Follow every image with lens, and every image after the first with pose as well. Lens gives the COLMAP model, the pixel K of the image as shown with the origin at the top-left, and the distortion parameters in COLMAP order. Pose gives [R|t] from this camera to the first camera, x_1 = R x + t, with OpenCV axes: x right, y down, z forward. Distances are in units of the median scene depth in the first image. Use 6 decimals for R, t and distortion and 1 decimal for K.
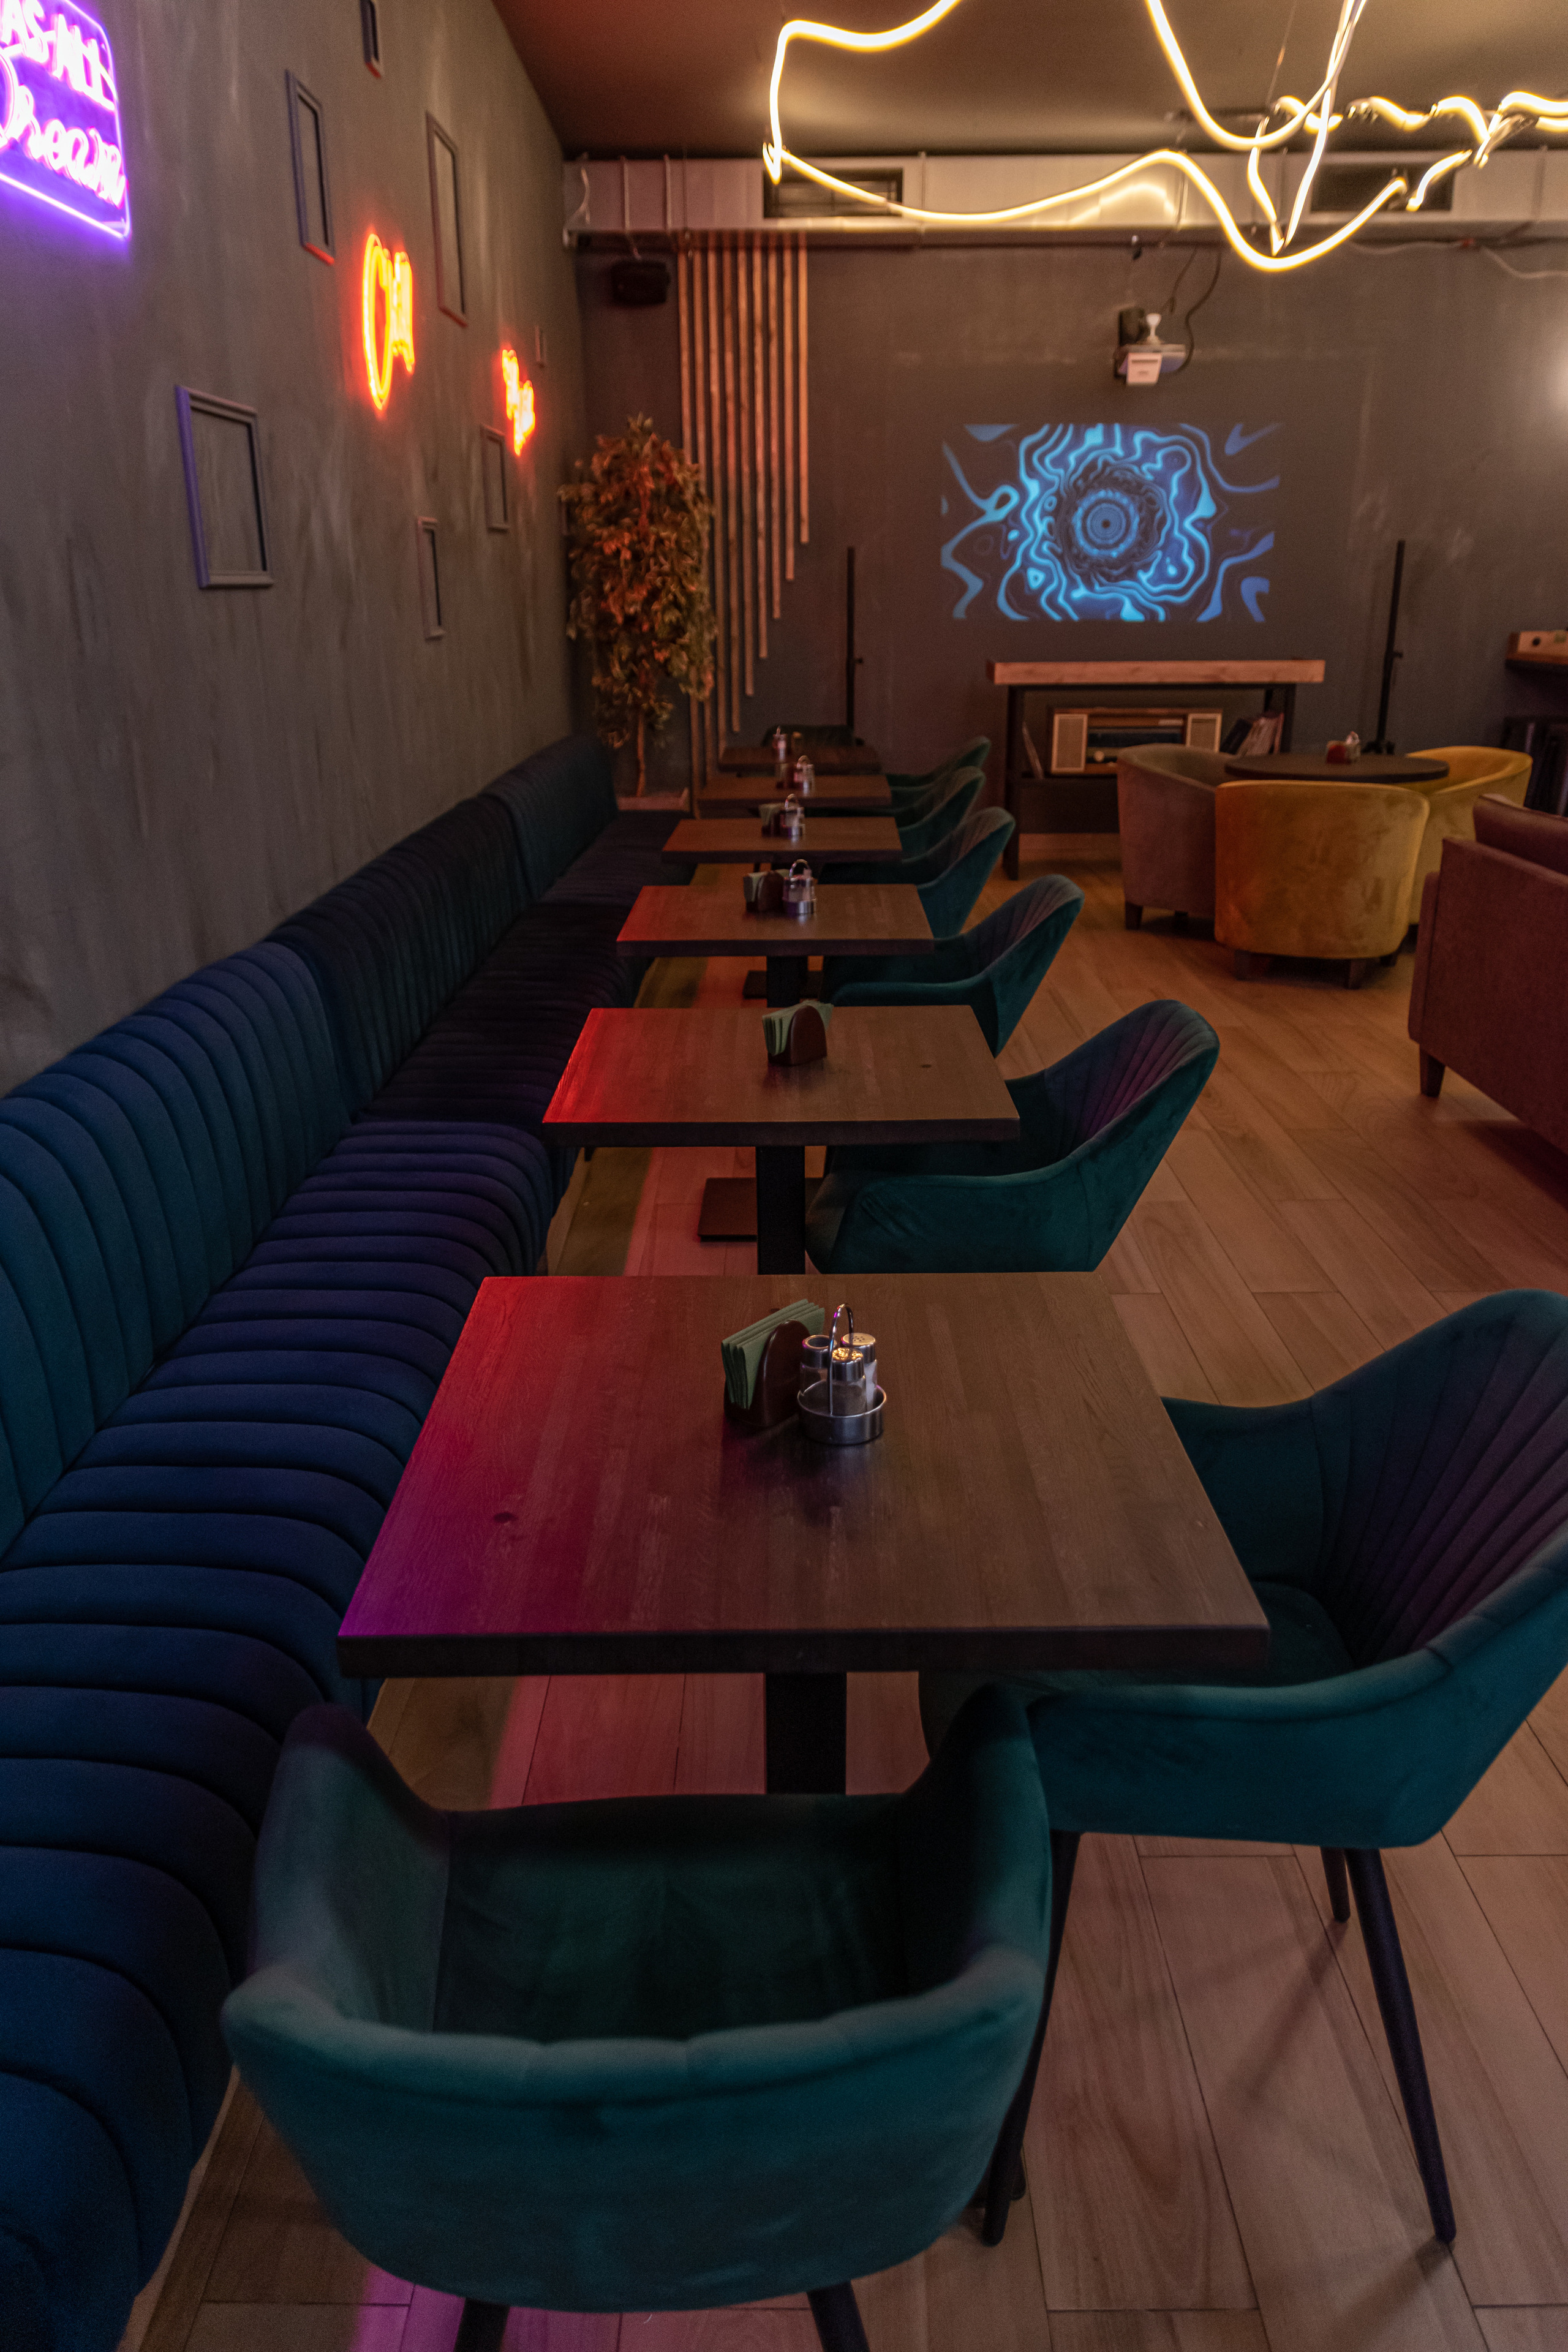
lens RADIAL K [[1747.9, 0, 784.0], [0, 1747.9, 1176.0], [0, 0, 1]] dist [0.000909, -0.004800]
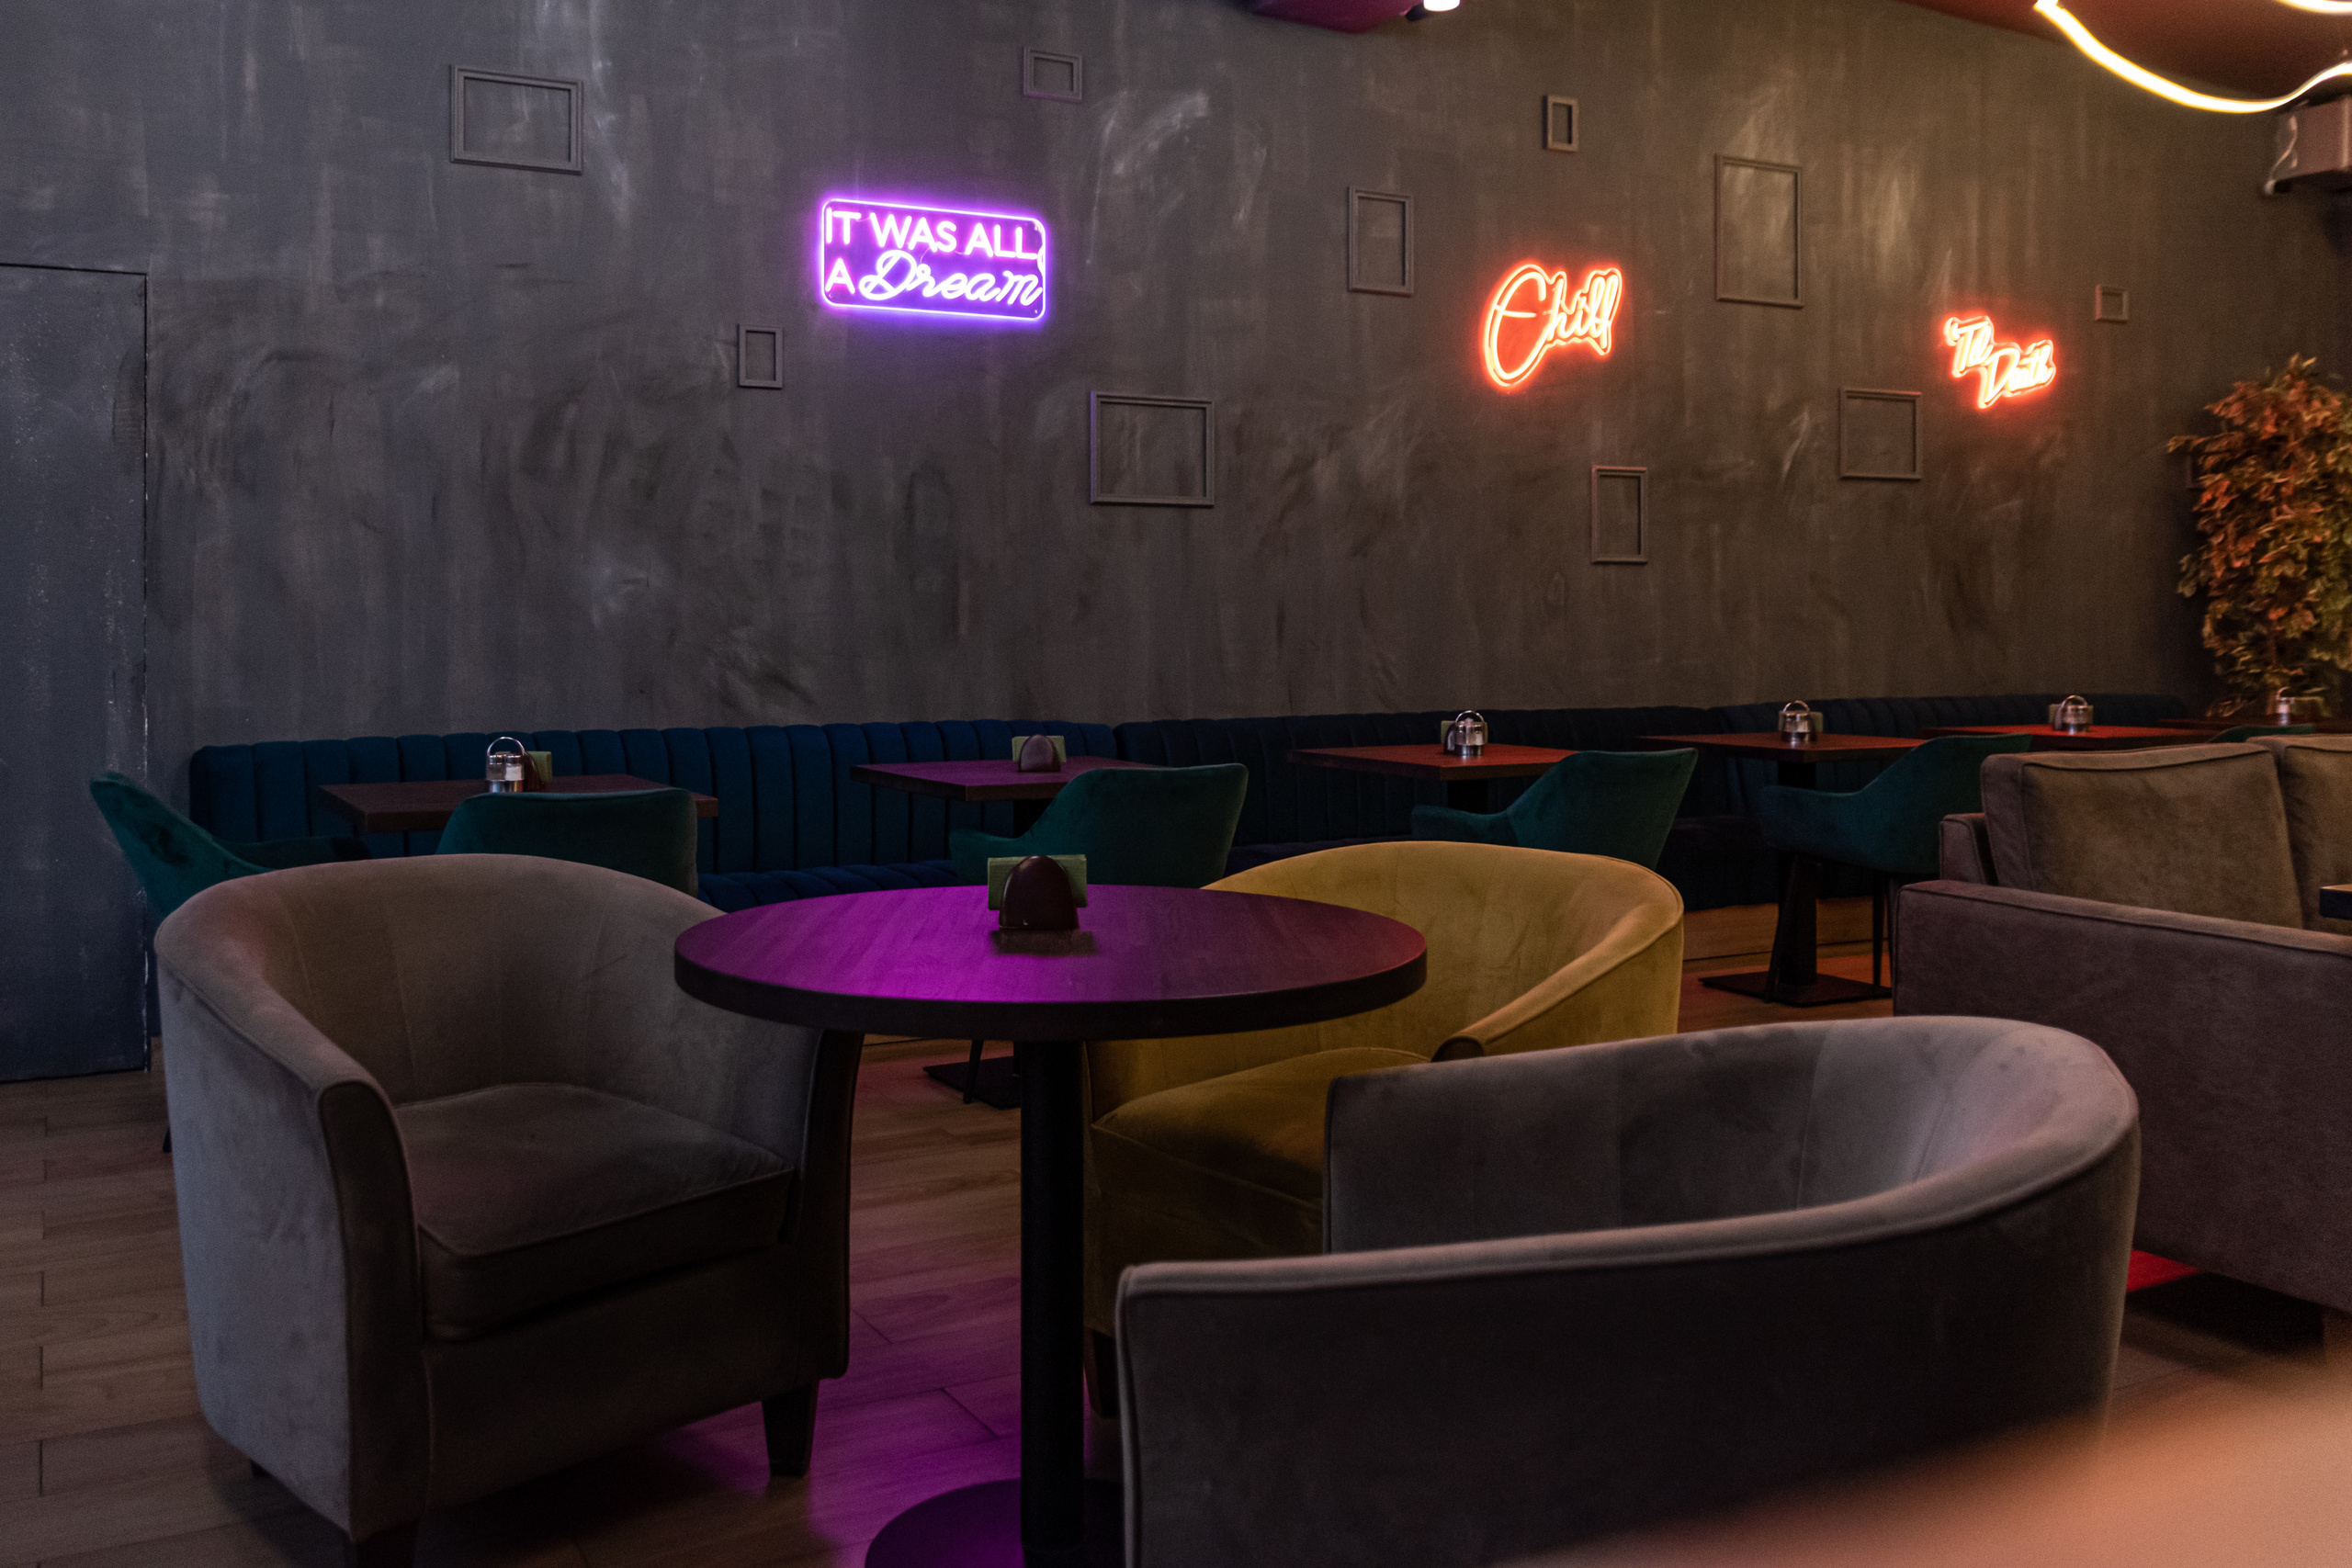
lens RADIAL K [[1954.5, 0, 1035.0], [0, 1954.5, 623.4], [0, 0, 1]] dist [0.005186, -0.012487]
pose [[0.460538, 0.013374, -0.887539, 0.495322], [-0.290391, 0.947135, -0.136410, 0.012573], [0.838796, 0.320555, 0.440075, 0.072703]]
